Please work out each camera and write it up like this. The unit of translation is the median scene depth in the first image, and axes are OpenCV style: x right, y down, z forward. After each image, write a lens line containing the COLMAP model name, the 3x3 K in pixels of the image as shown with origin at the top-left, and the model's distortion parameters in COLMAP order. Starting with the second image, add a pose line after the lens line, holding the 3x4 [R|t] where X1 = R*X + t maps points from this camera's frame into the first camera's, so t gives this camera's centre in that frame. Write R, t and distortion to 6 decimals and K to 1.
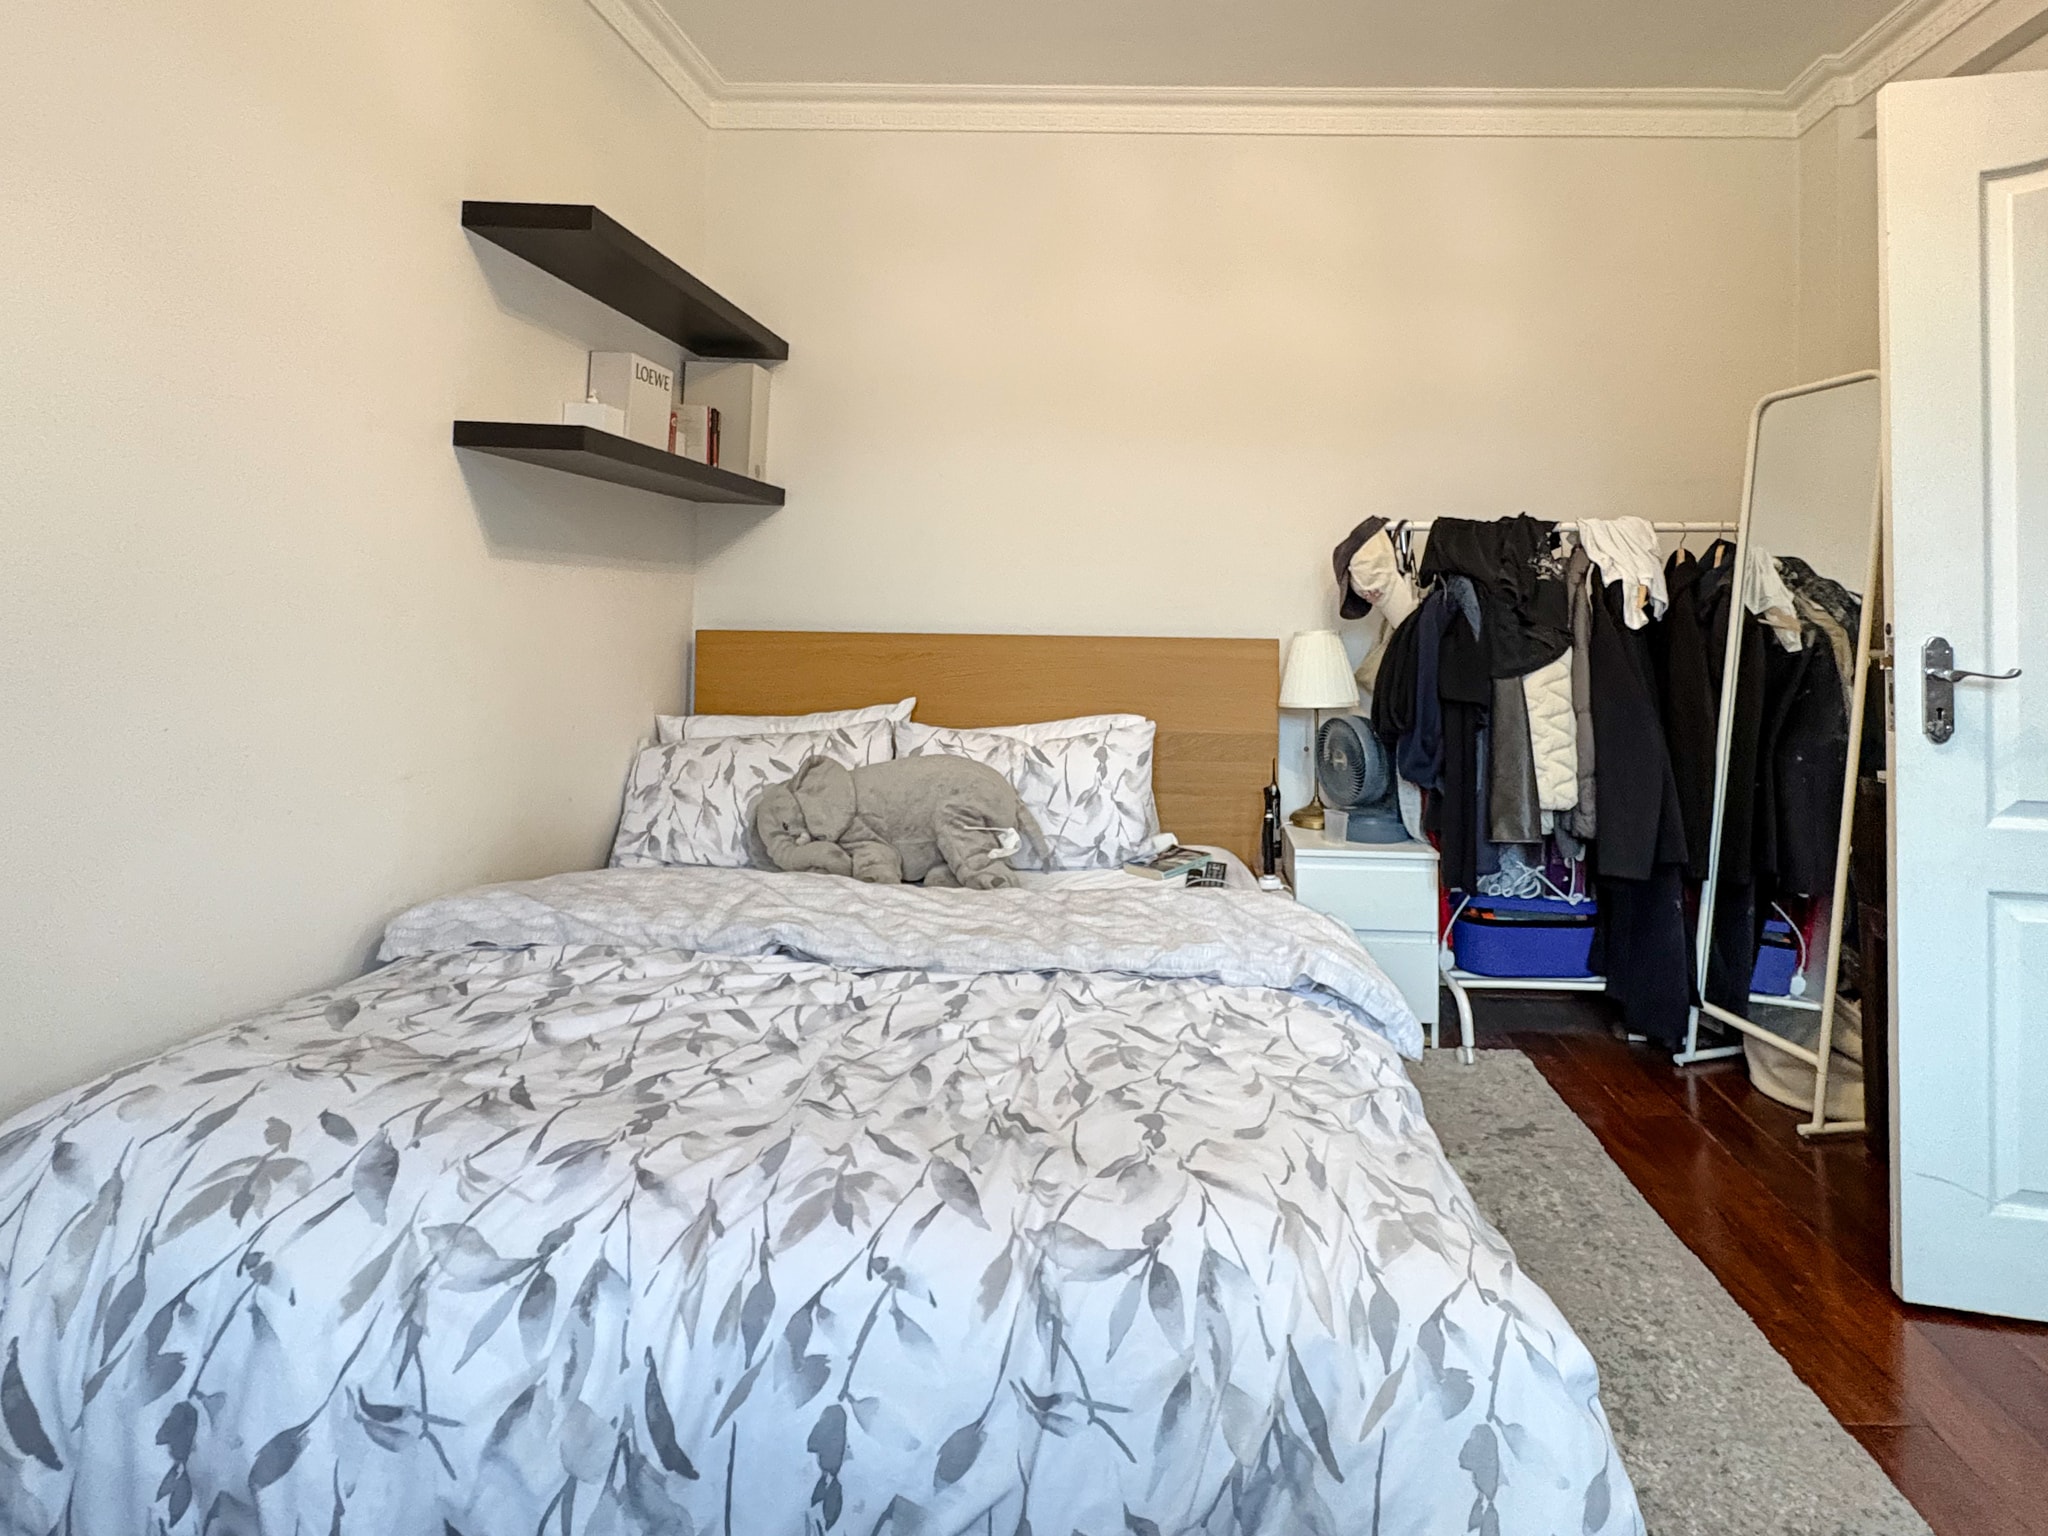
lens RADIAL K [[1097.2, 0, 1131.6], [0, 1097.2, 602.0], [0, 0, 1]] dist [-0.001976, 0.000194]
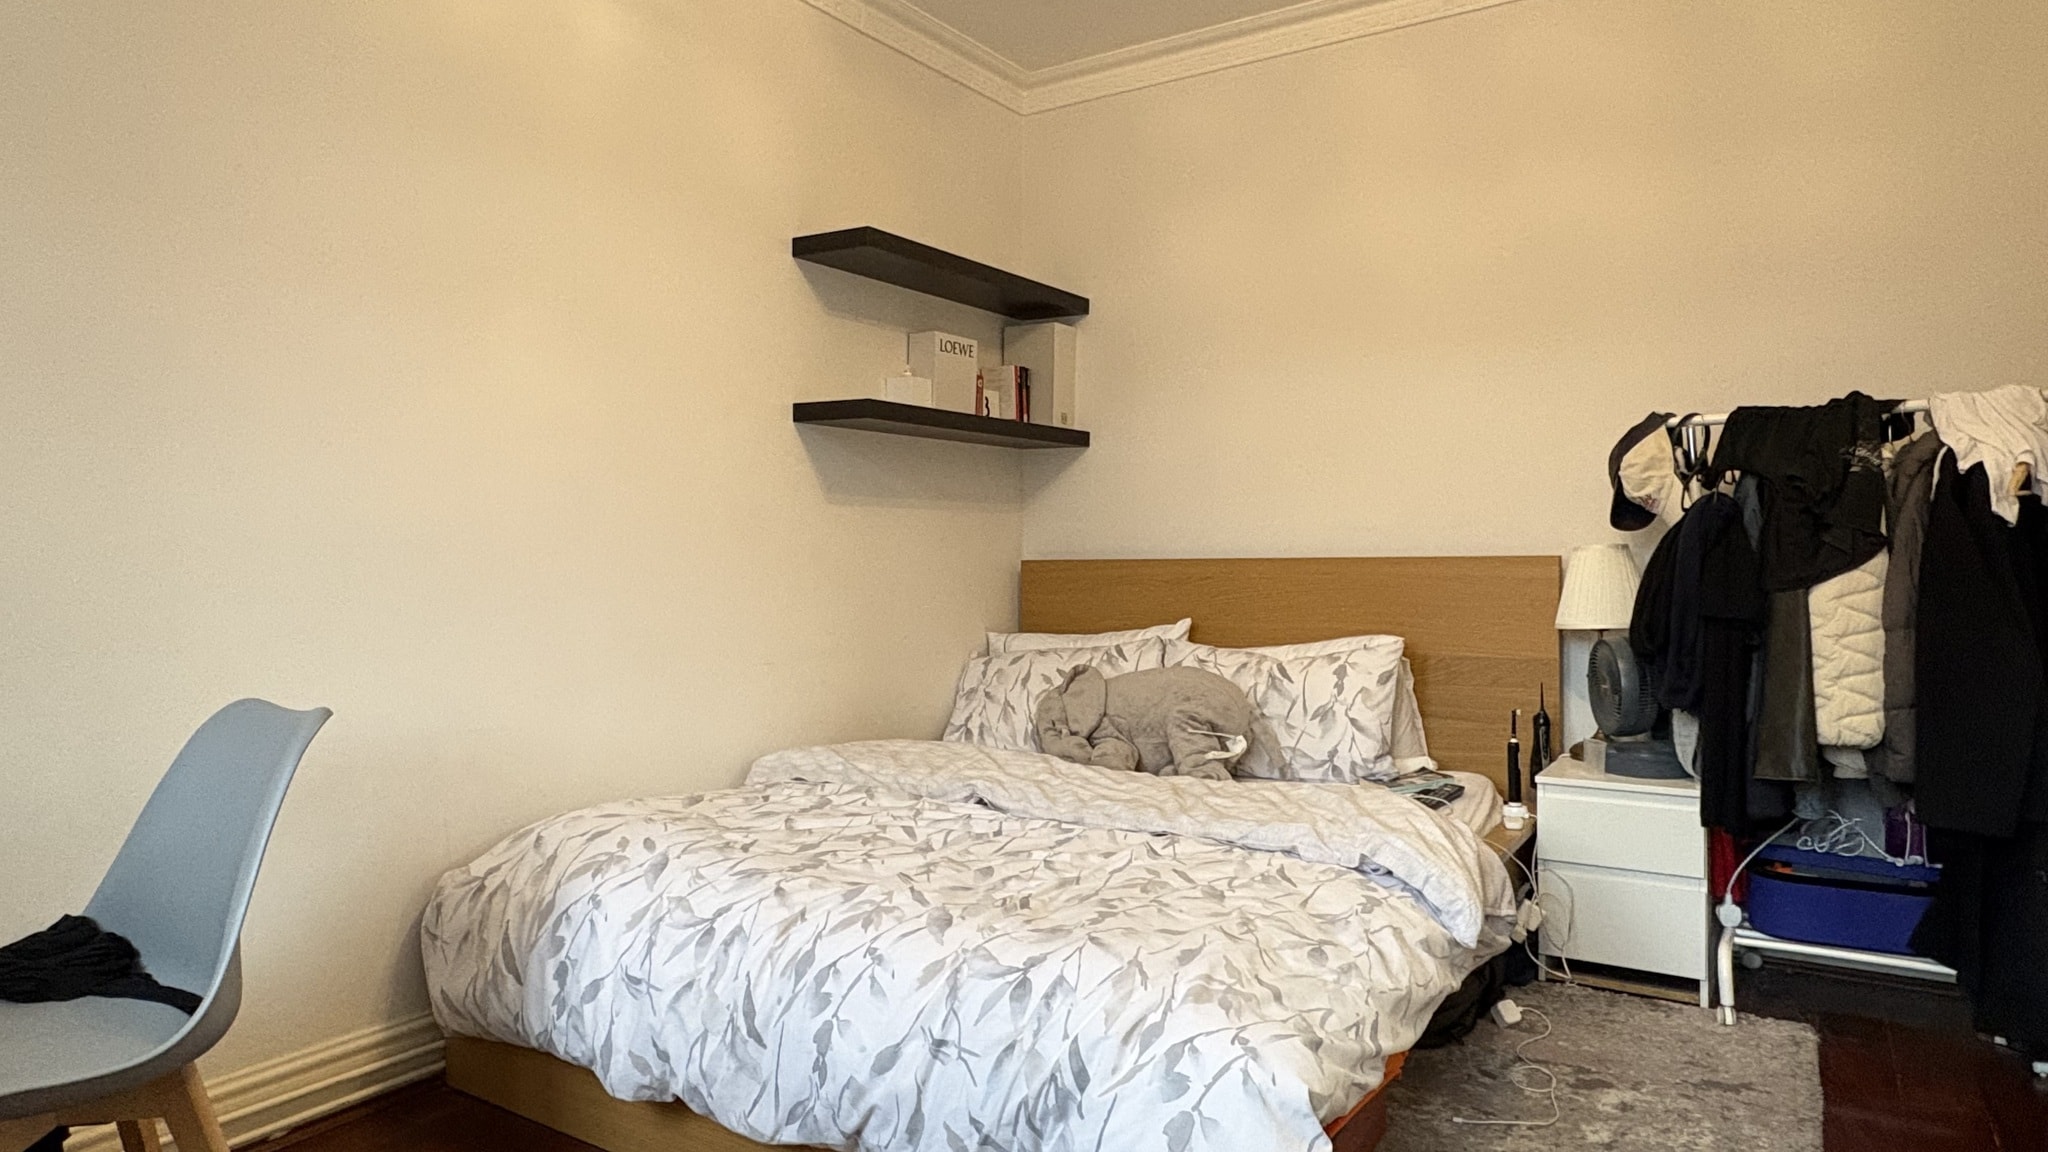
lens RADIAL K [[1243.8, 0, 1026.0], [0, 1243.8, 613.2], [0, 0, 1]] dist [0.000955, 0.001414]
pose [[0.850370, -0.000982, -0.526185, 0.353575], [0.029287, 0.998536, 0.045466, 0.025431], [0.525370, -0.054073, 0.849154, -0.135953]]
